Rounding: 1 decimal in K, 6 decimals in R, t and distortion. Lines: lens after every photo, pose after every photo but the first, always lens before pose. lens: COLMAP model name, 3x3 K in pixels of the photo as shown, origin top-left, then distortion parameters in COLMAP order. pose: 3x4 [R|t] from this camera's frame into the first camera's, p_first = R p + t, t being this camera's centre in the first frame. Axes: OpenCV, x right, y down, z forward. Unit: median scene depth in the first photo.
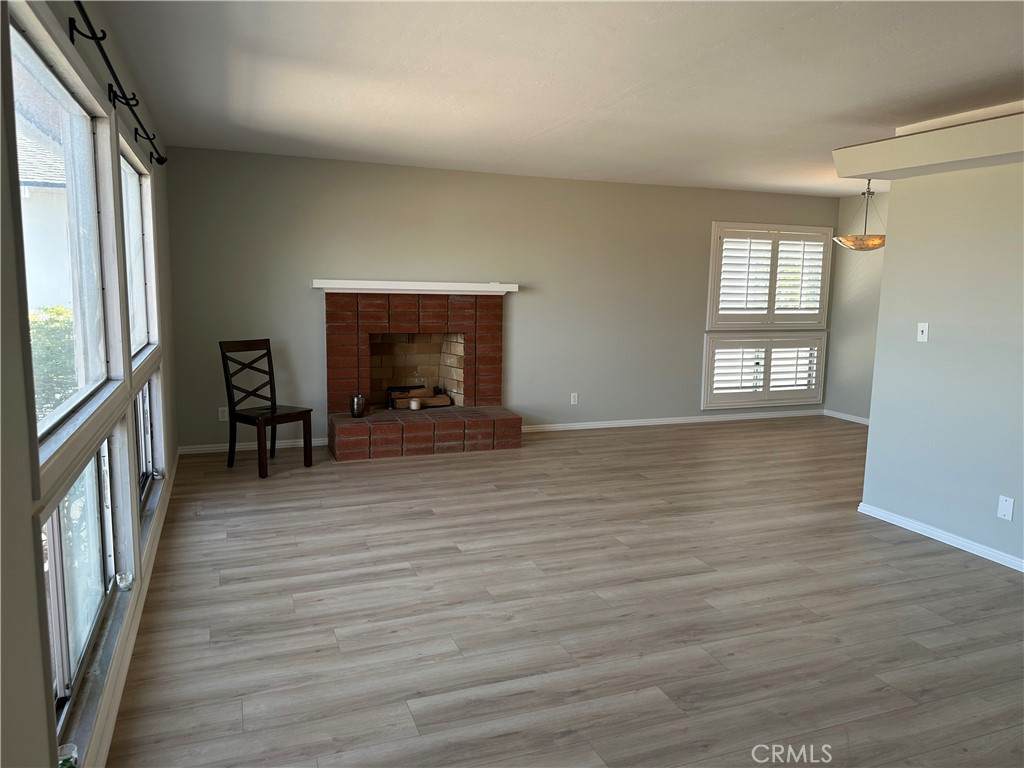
lens RADIAL K [[715.1, 0, 505.3], [0, 715.1, 380.3], [0, 0, 1]] dist [0.152248, -0.251631]
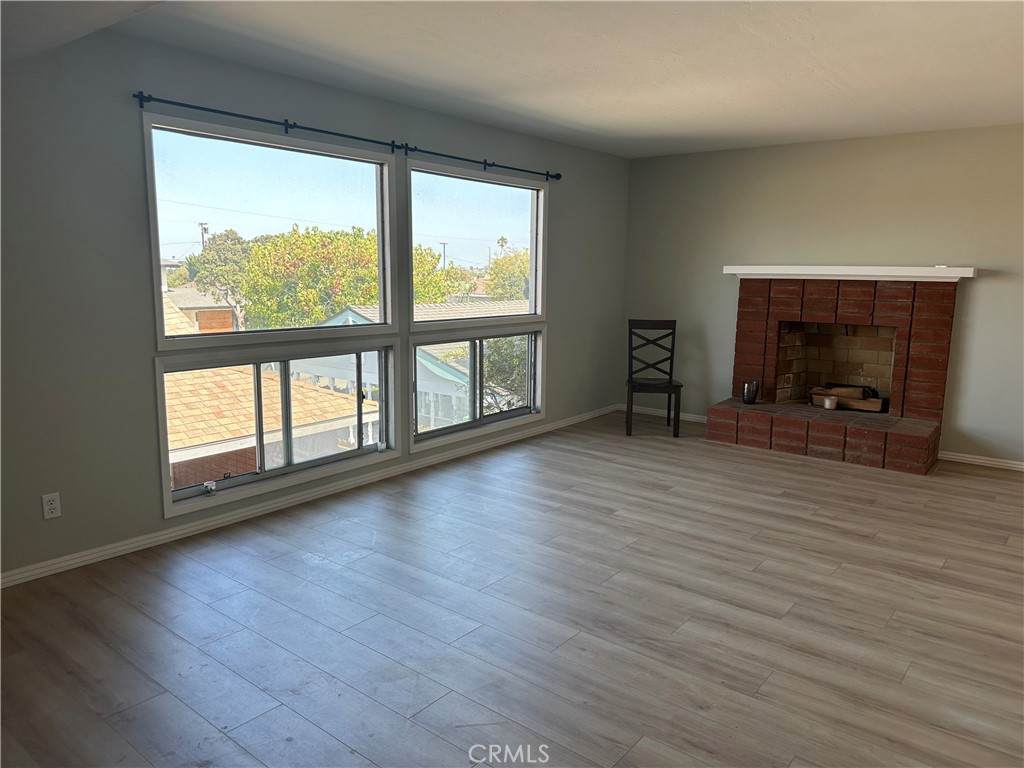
lens RADIAL K [[715.1, 0, 505.3], [0, 715.1, 380.3], [0, 0, 1]] dist [0.152248, -0.251631]
pose [[0.499918, 0.119688, -0.857763, 0.540223], [-0.120592, 0.990377, 0.067909, -0.009281], [0.857636, 0.069490, 0.509540, 0.219922]]
